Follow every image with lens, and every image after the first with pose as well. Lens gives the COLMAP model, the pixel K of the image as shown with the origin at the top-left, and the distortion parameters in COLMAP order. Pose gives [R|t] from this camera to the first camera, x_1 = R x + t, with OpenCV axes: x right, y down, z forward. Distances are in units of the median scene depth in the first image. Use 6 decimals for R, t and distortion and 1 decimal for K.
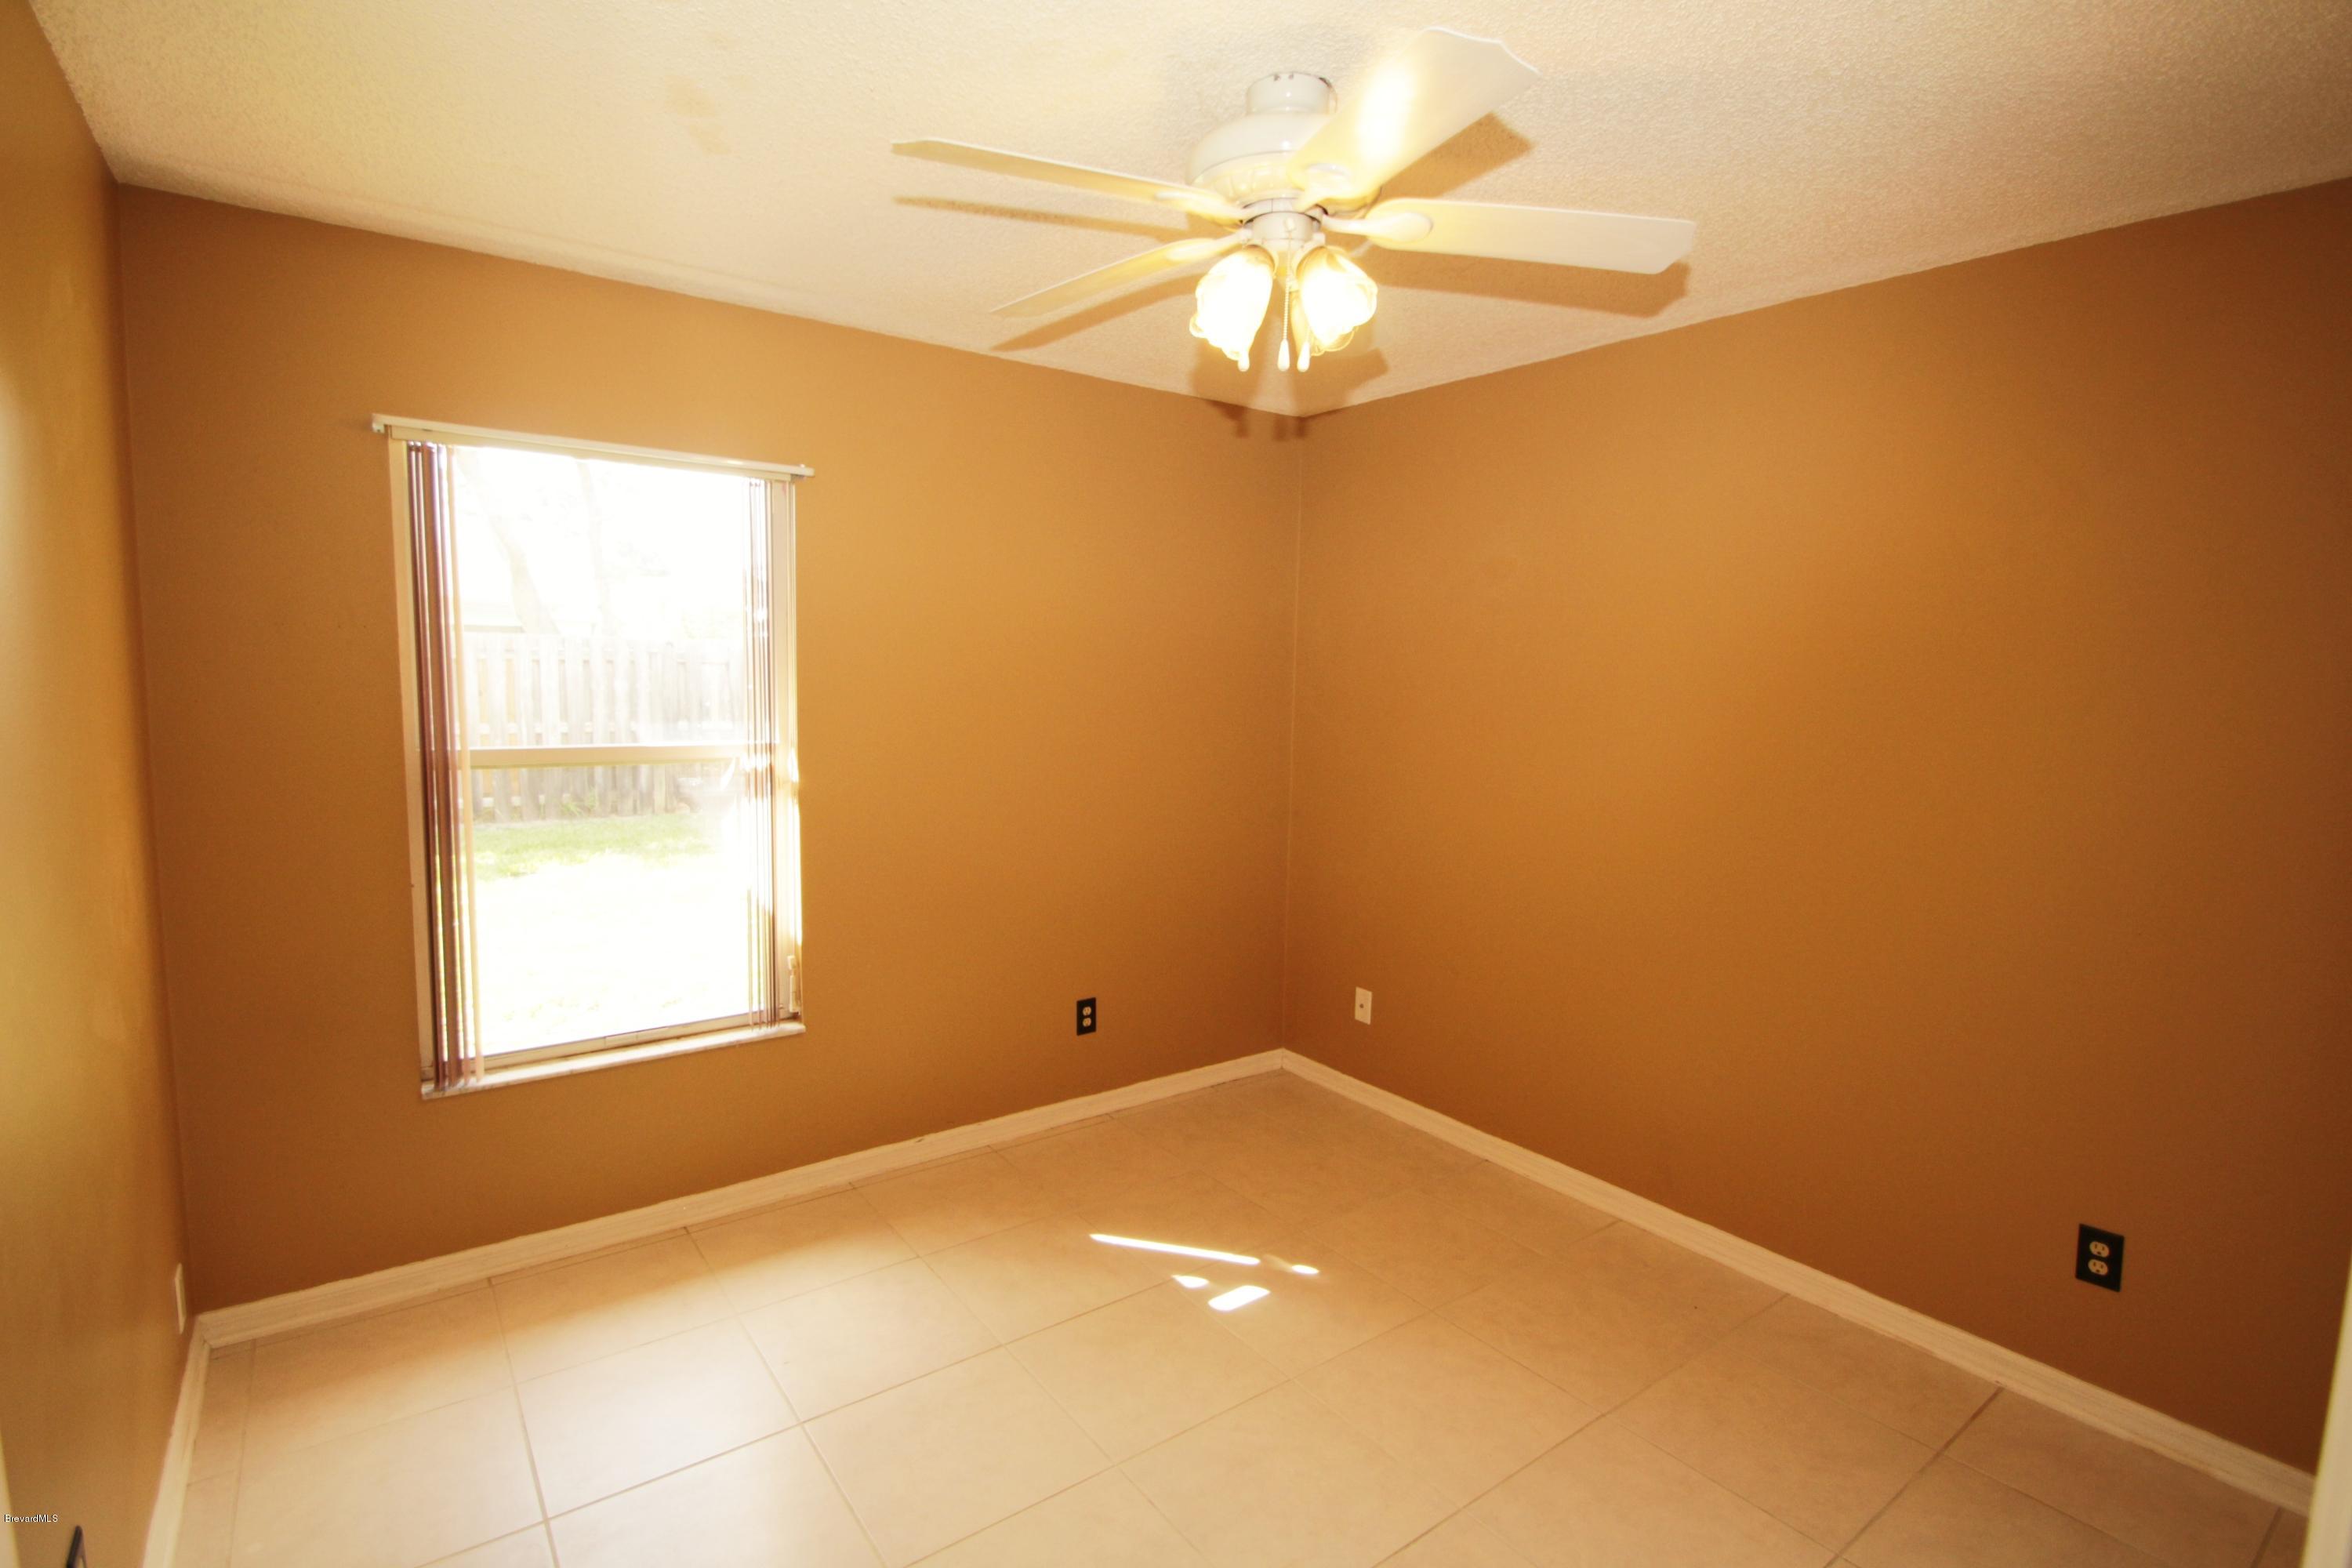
lens RADIAL K [[1111.8, 0, 1161.3], [0, 1111.8, 784.4], [0, 0, 1]] dist [-0.004879, -0.000491]
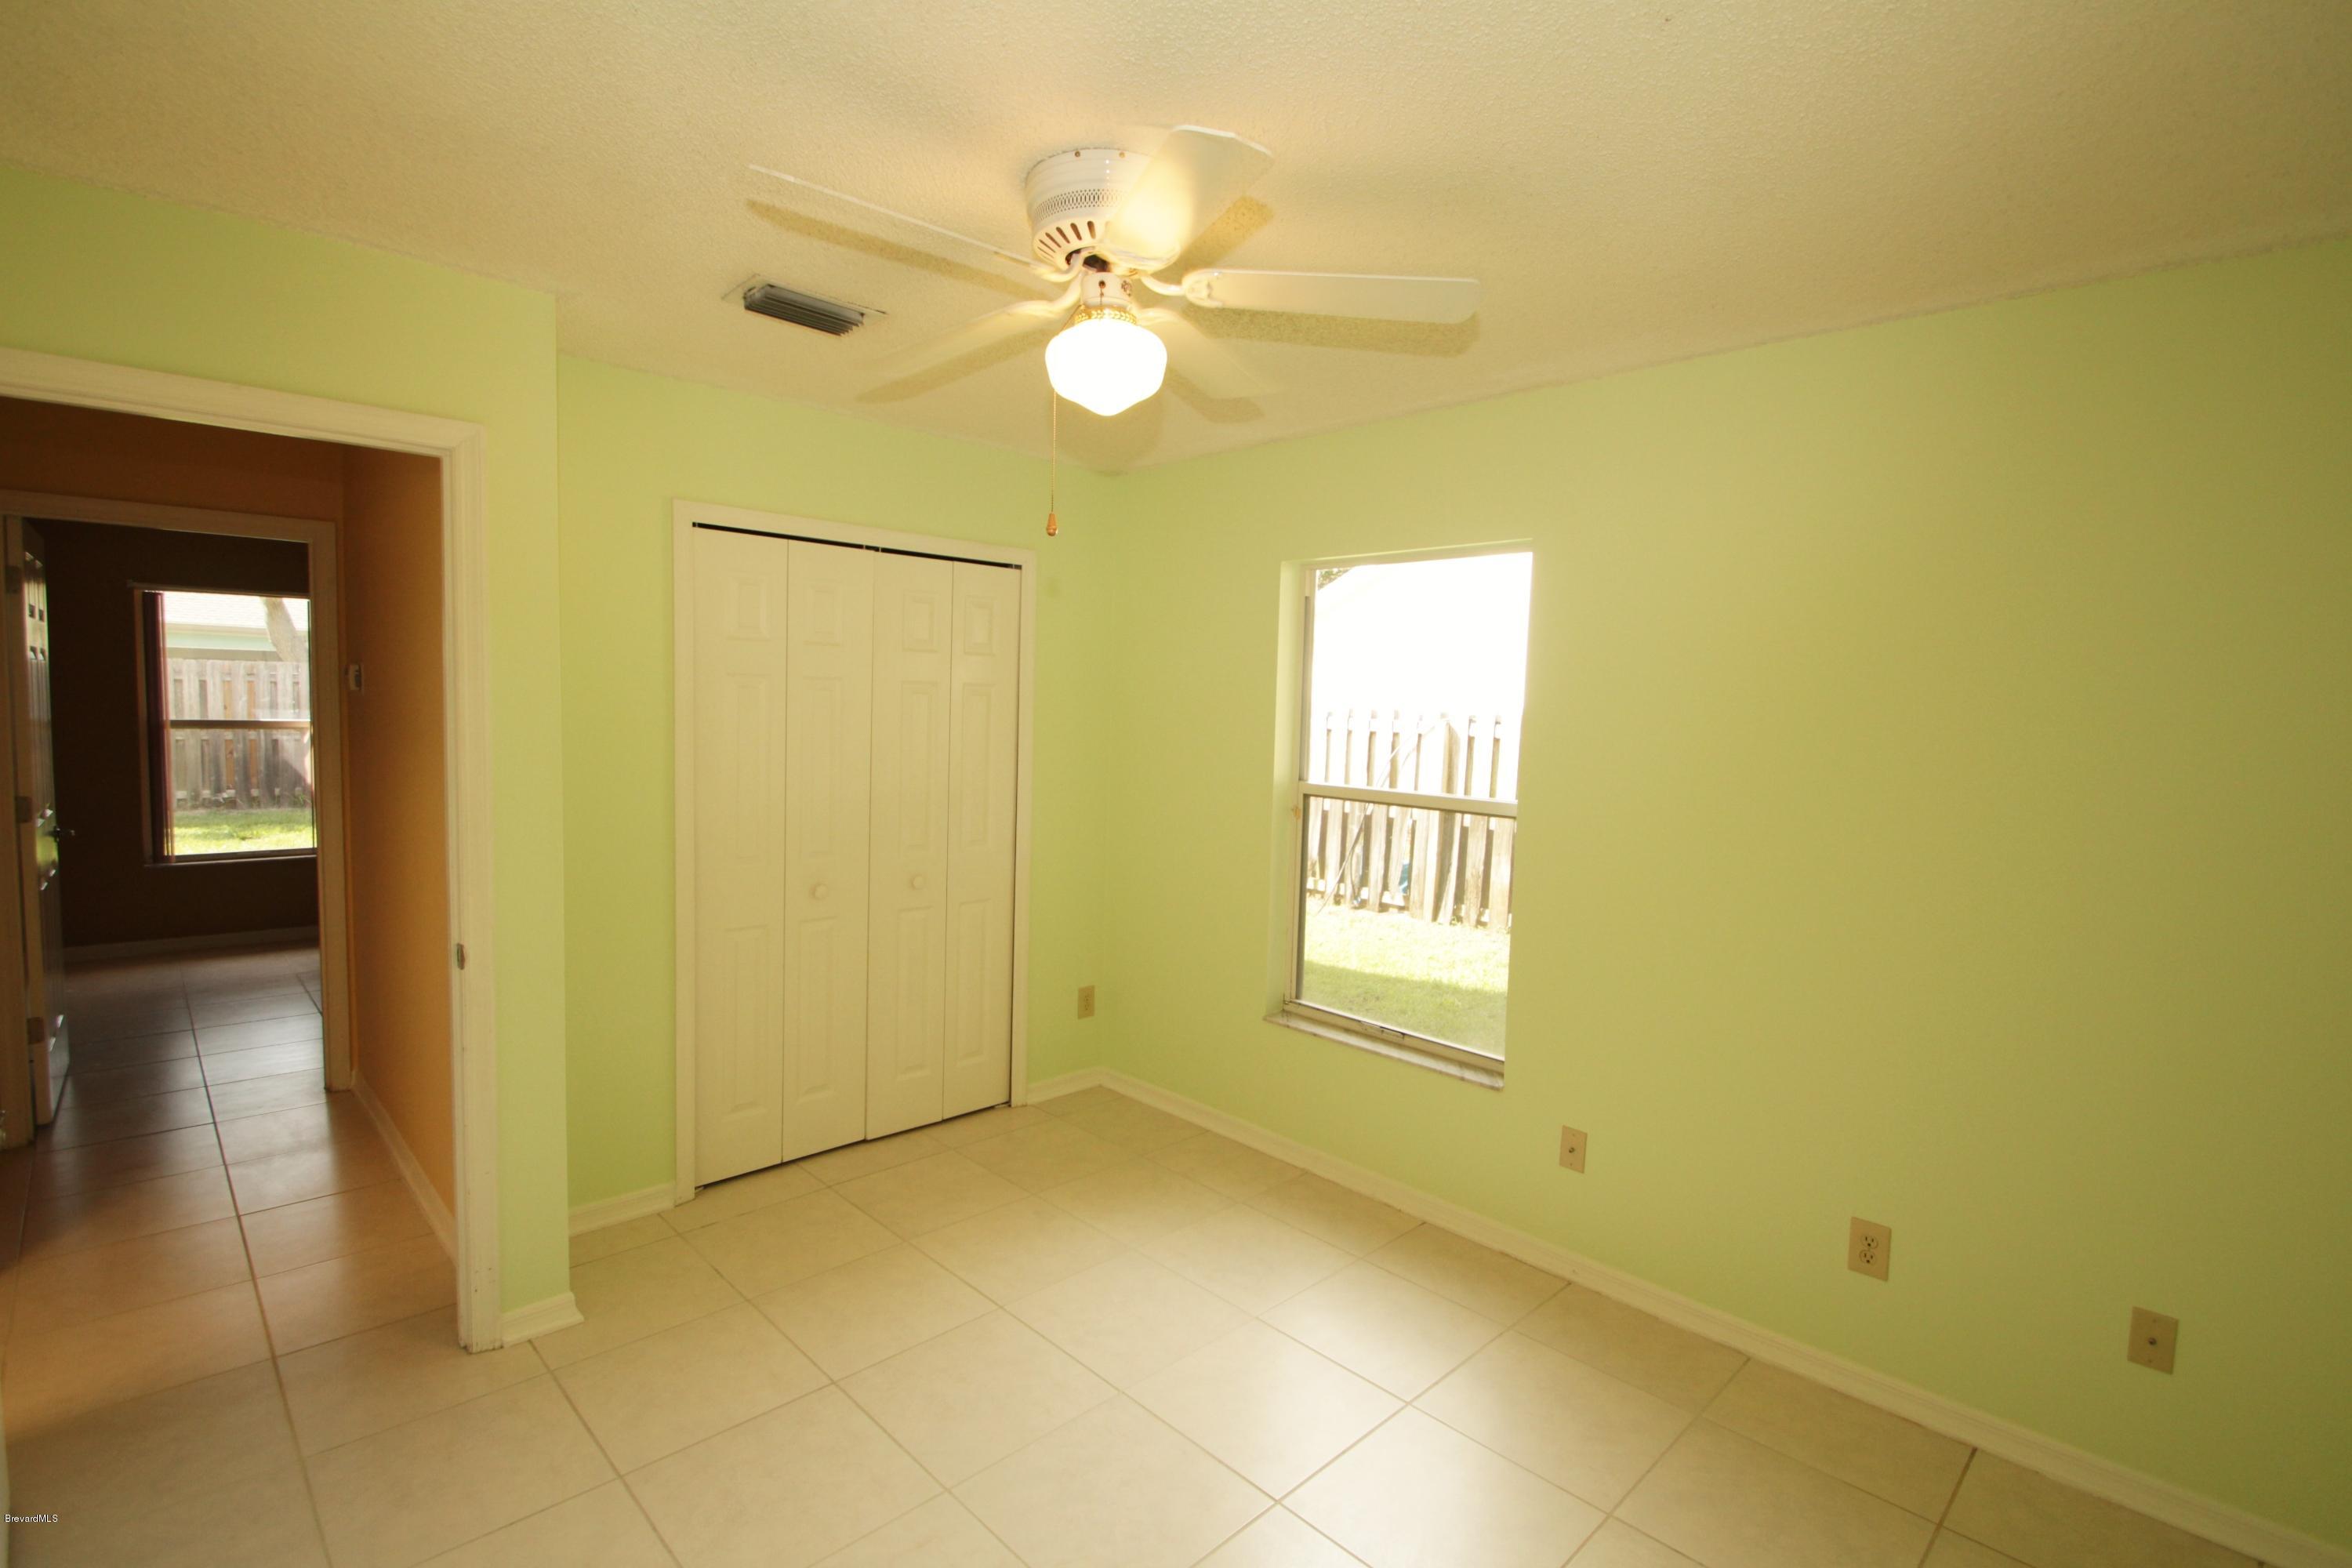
lens RADIAL K [[1109.6, 0, 1164.2], [0, 1109.6, 789.7], [0, 0, 1]] dist [-0.003164, -0.000760]
pose [[0.991280, 0.000896, 0.131769, 0.283845], [0.002274, 0.999712, -0.023905, 0.044263], [-0.131753, 0.023996, 0.990992, -0.392995]]
